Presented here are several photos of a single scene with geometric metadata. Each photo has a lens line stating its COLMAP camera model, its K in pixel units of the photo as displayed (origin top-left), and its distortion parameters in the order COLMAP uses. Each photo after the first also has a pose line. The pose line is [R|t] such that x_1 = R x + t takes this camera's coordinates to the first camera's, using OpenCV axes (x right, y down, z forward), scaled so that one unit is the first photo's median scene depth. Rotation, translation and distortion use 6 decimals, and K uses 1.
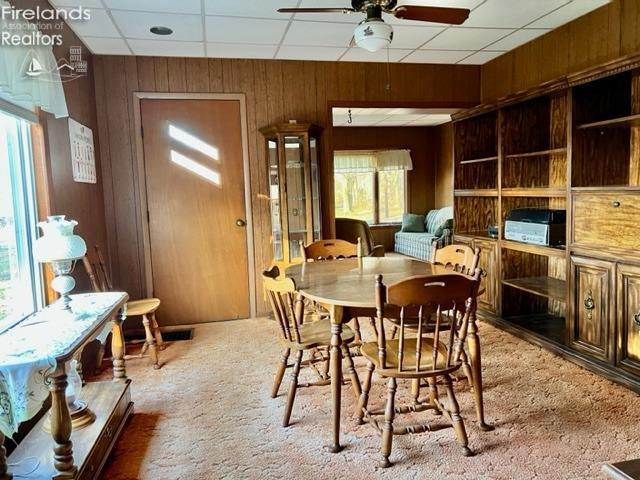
lens RADIAL K [[491.2, 0, 320.7], [0, 491.2, 239.4], [0, 0, 1]] dist [0.044462, -0.052303]
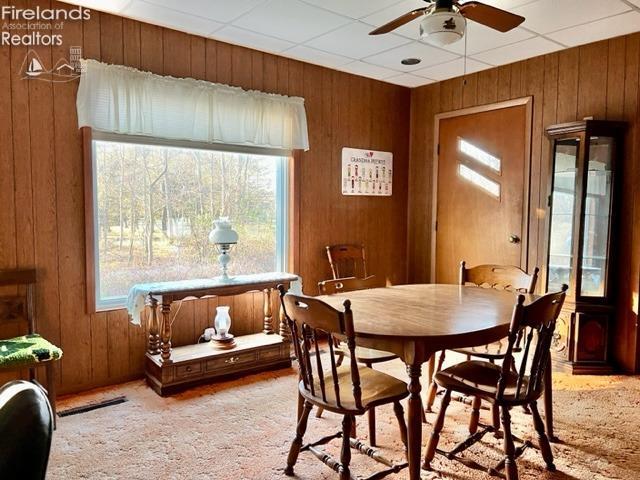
lens RADIAL K [[491.2, 0, 321.7], [0, 491.2, 243.9], [0, 0, 1]] dist [0.044462, -0.052303]
pose [[0.434886, 0.094690, -0.895493, 0.527517], [-0.099441, 0.993424, 0.056753, -0.043136], [0.894978, 0.064367, 0.441442, 0.288335]]
